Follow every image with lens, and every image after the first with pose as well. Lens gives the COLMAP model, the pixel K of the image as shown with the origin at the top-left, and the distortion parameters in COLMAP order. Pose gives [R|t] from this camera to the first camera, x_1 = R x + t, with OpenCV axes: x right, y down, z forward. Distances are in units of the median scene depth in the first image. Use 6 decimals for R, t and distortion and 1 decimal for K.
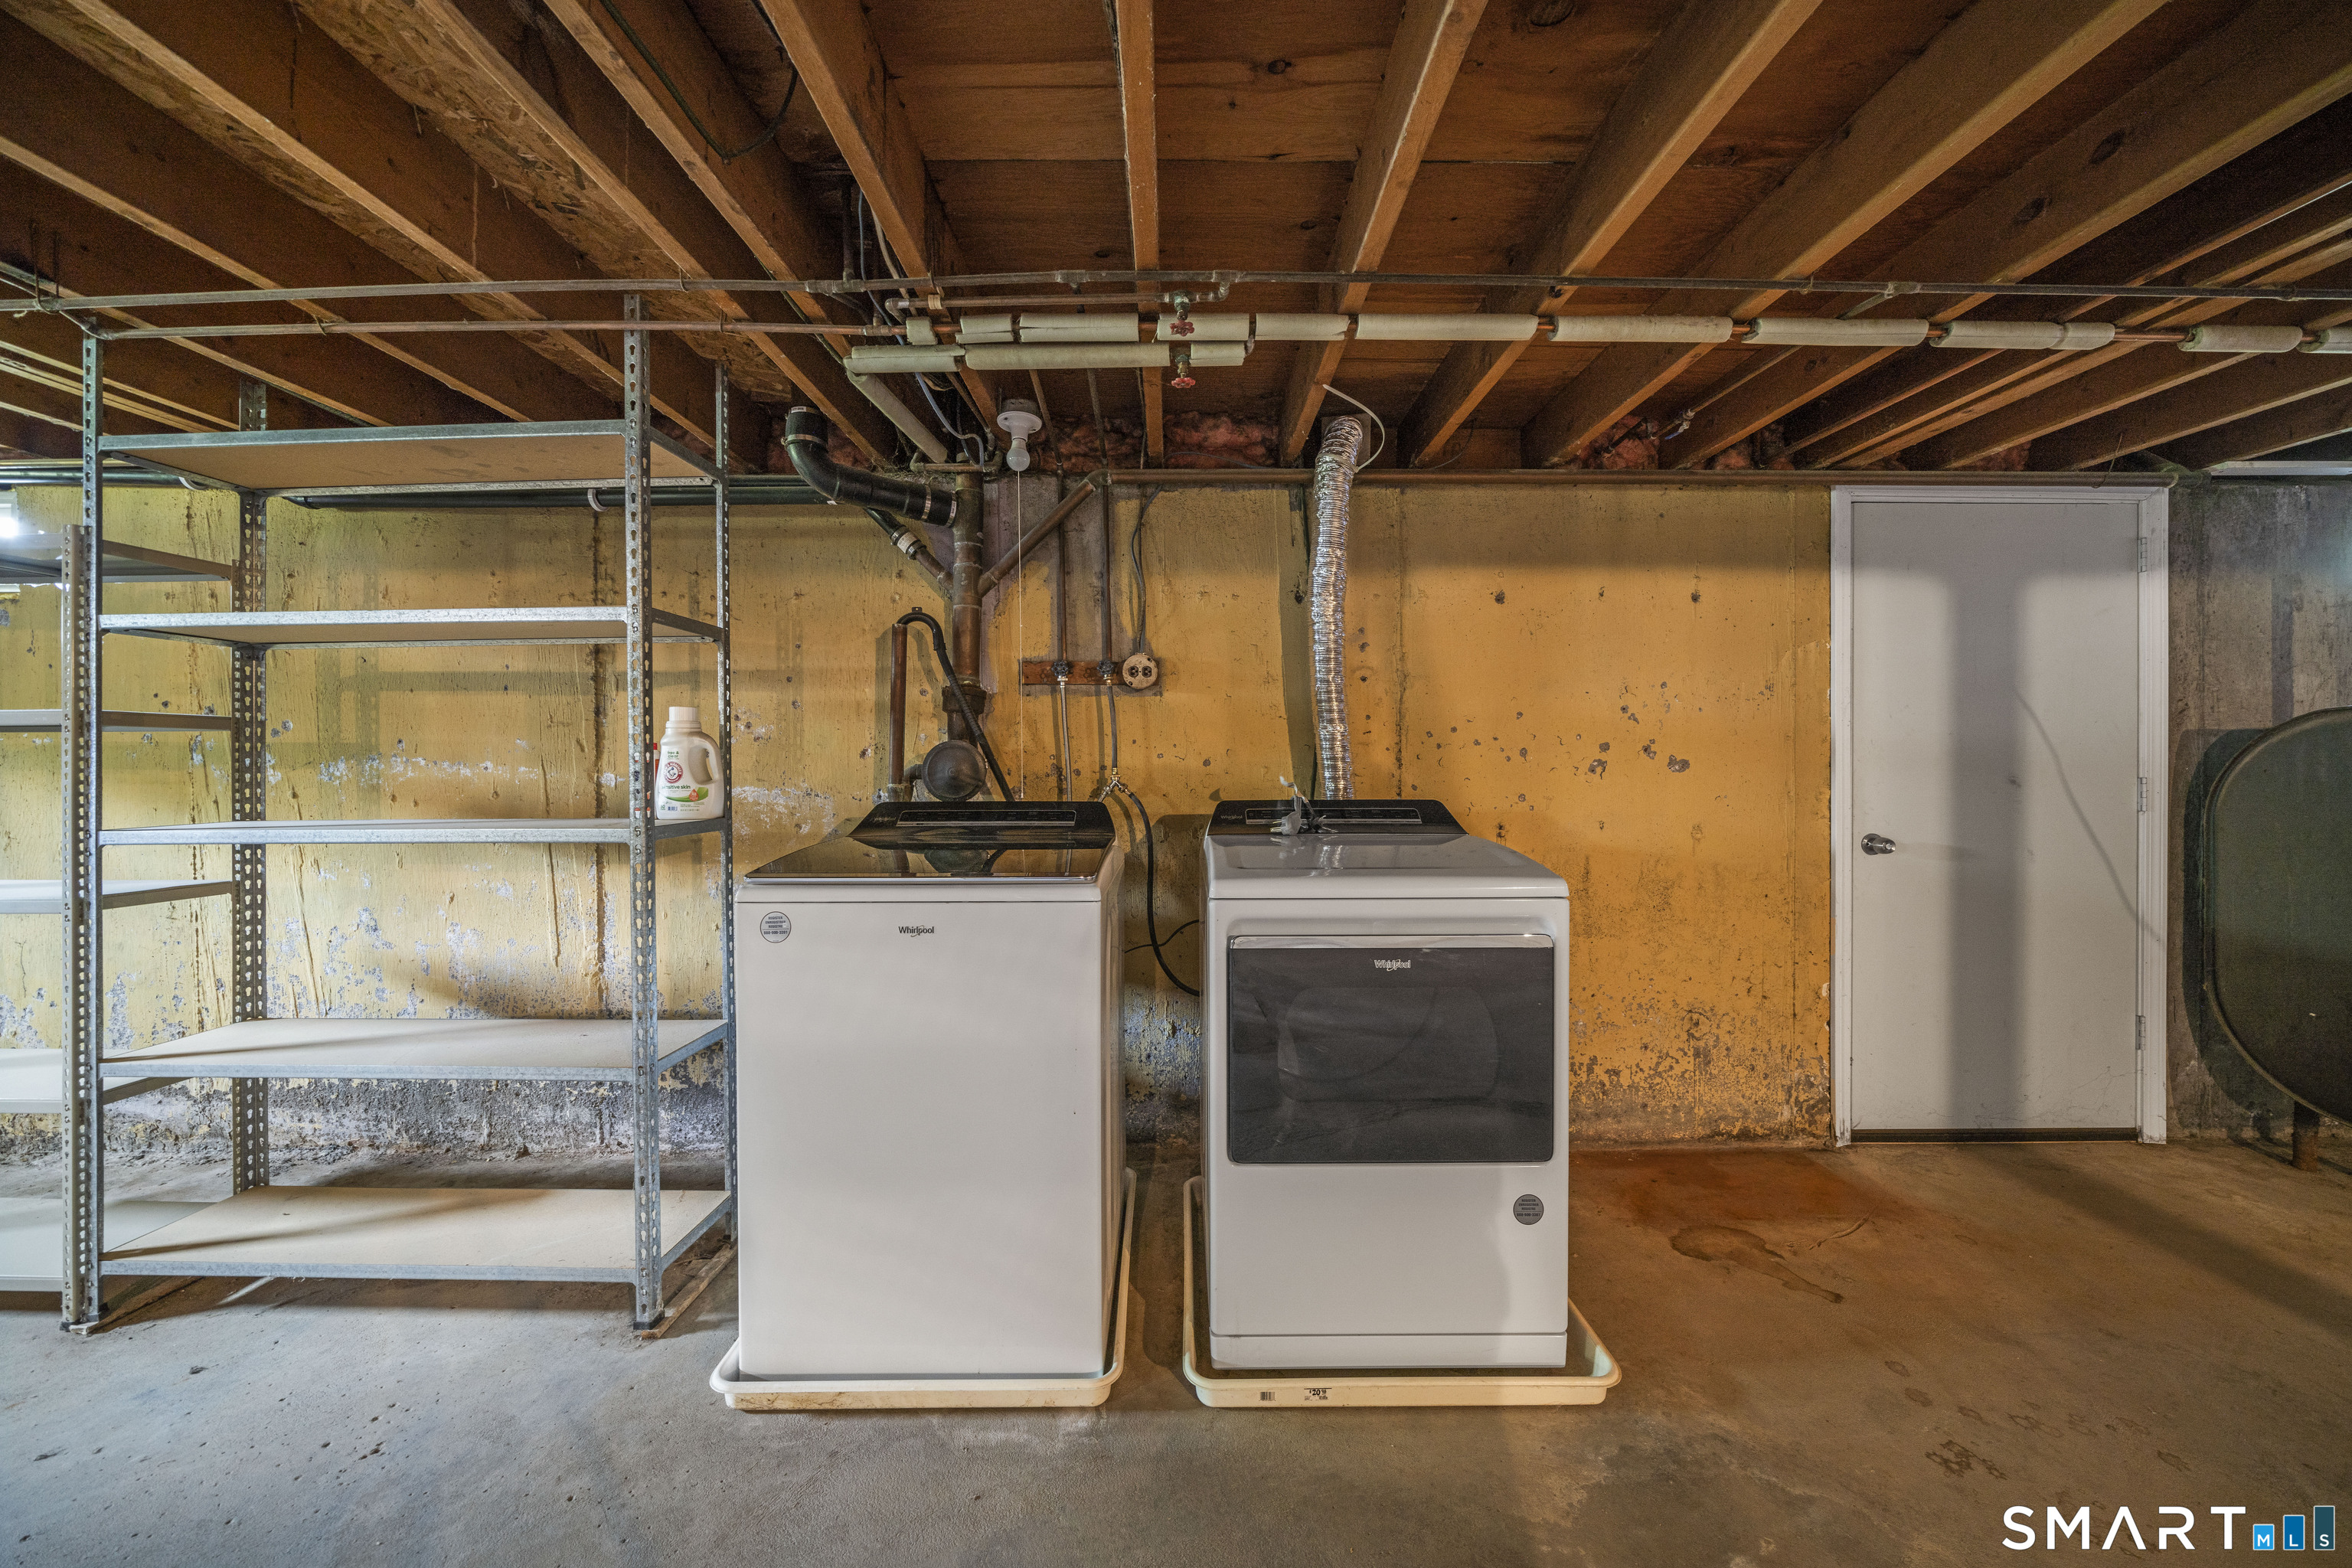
lens RADIAL K [[812.6, 0, 1177.7], [0, 812.6, 759.5], [0, 0, 1]] dist [-0.007118, 0.000260]
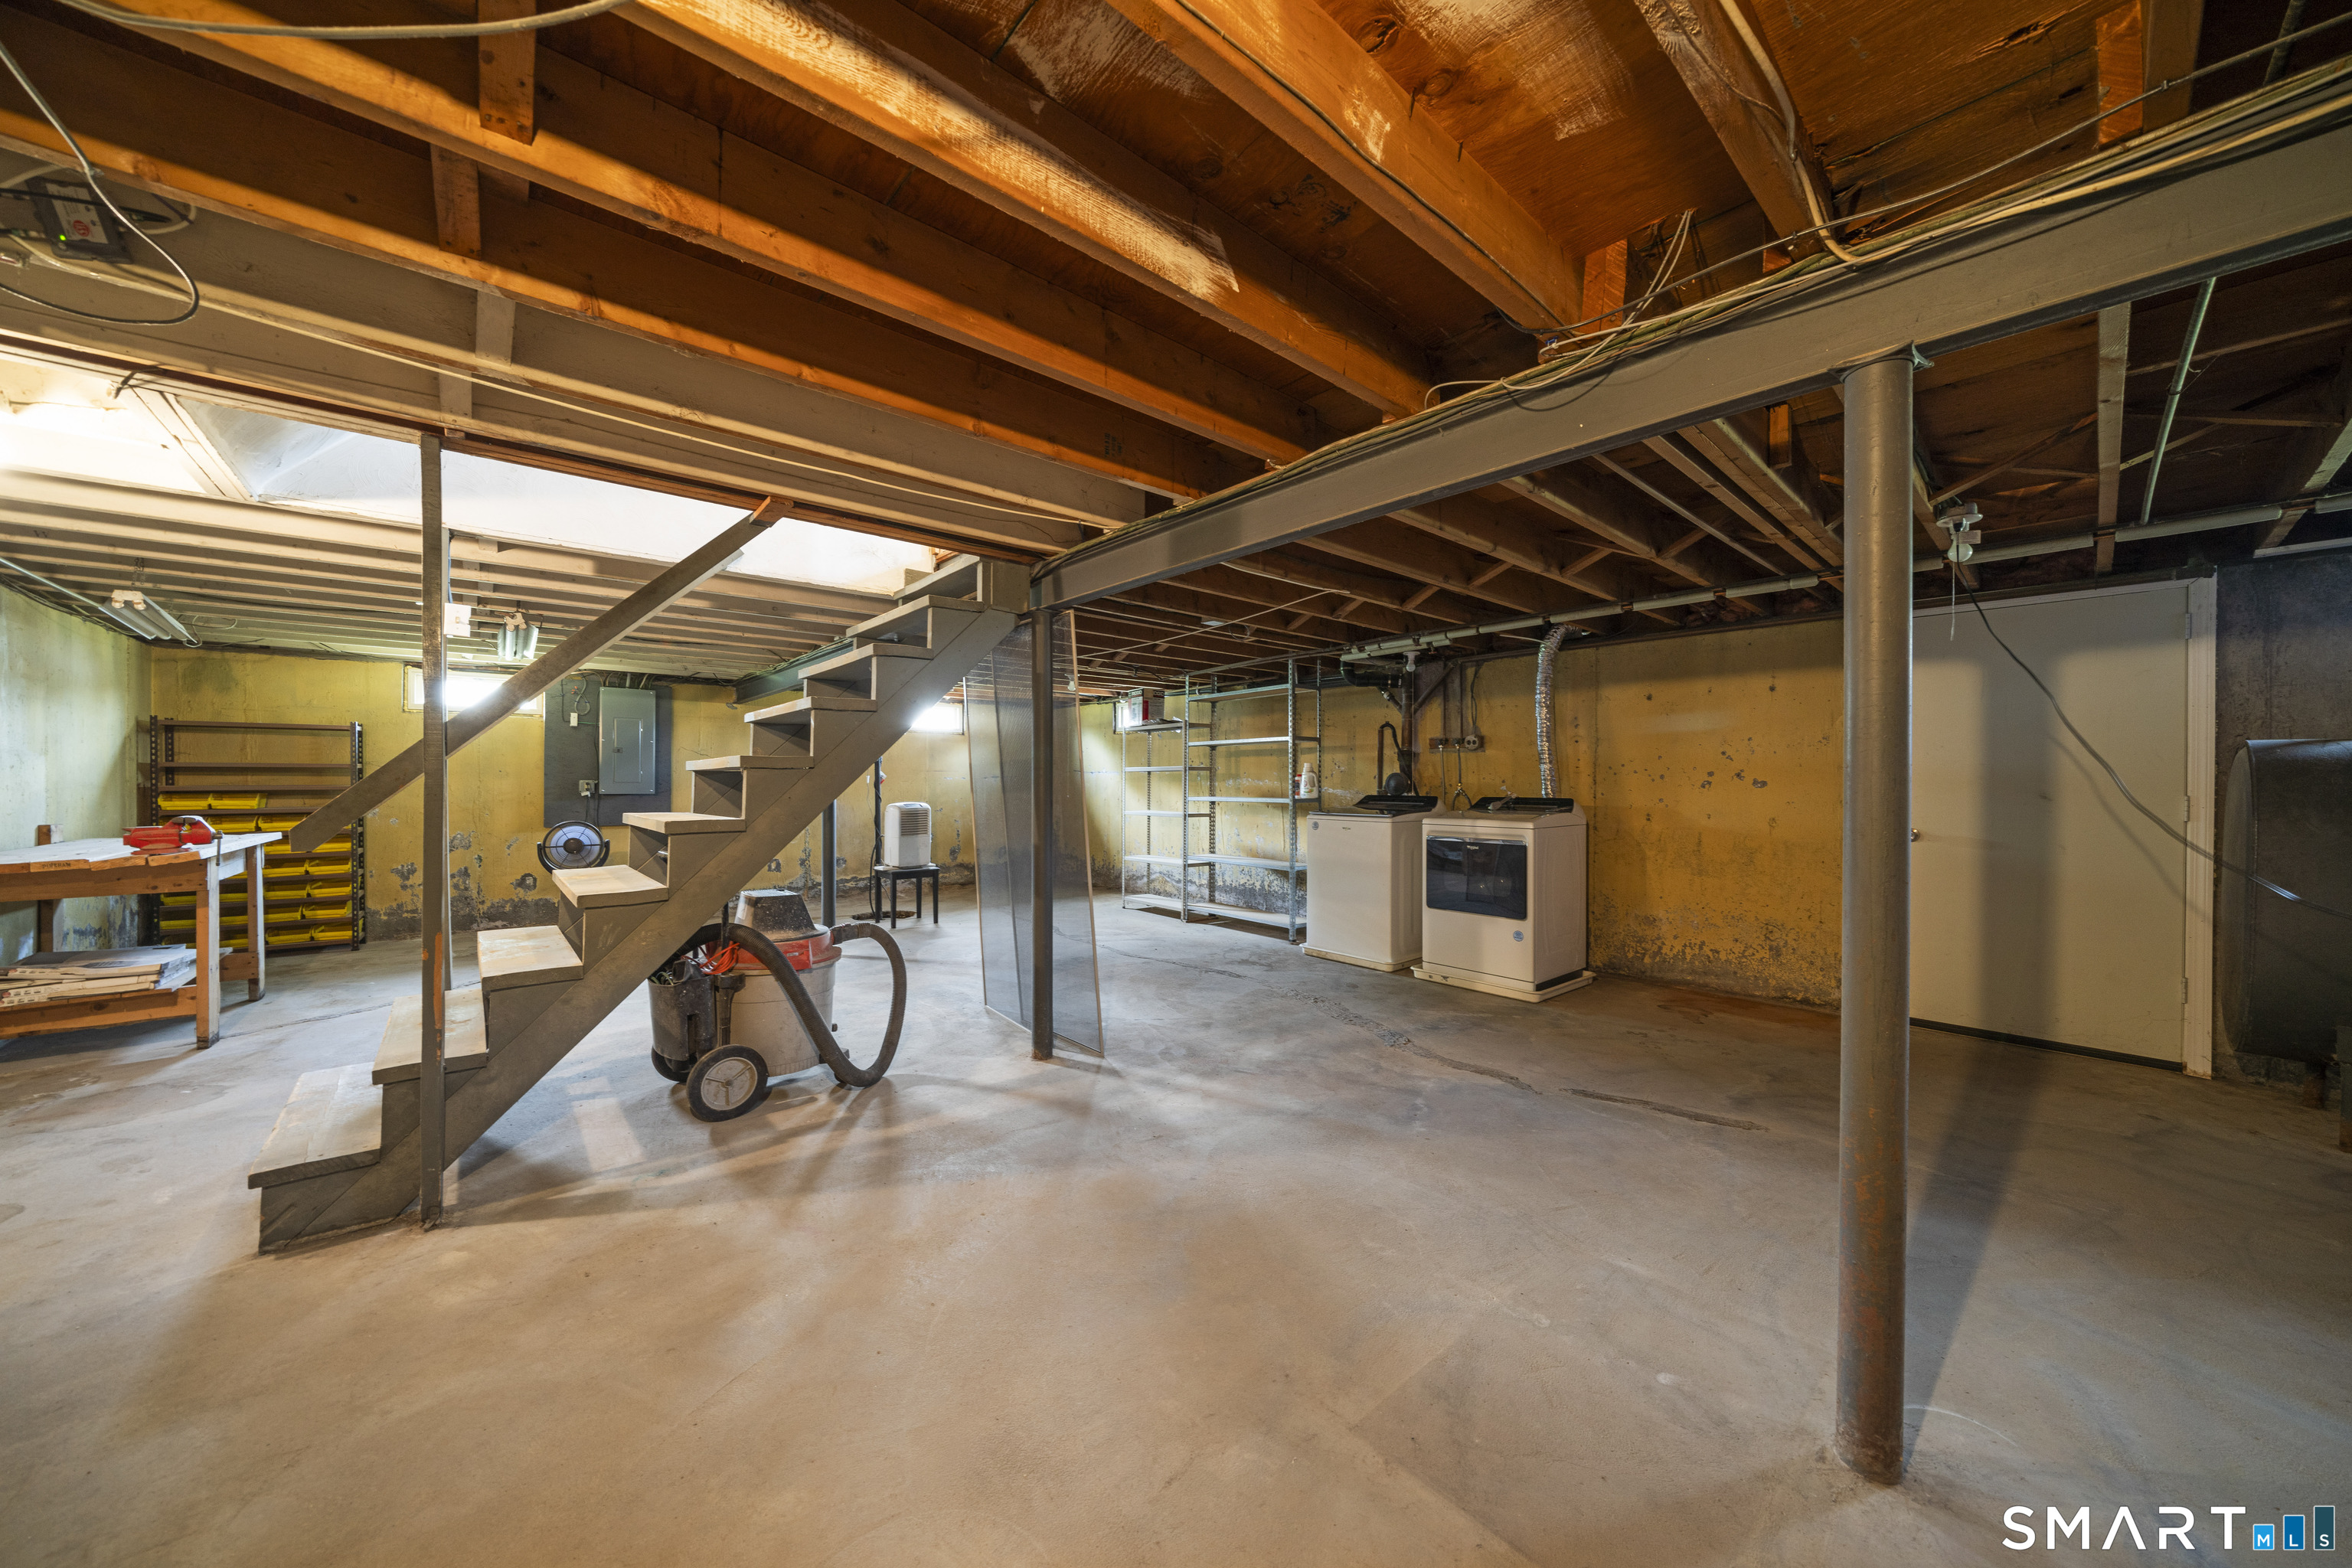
lens RADIAL K [[812.6, 0, 1186.0], [0, 812.6, 782.3], [0, 0, 1]] dist [-0.007118, 0.000260]
pose [[0.656350, 0.004981, -0.754440, 1.144371], [-0.001627, 0.999985, 0.005186, -0.004112], [0.754454, -0.002177, 0.656349, -1.119705]]
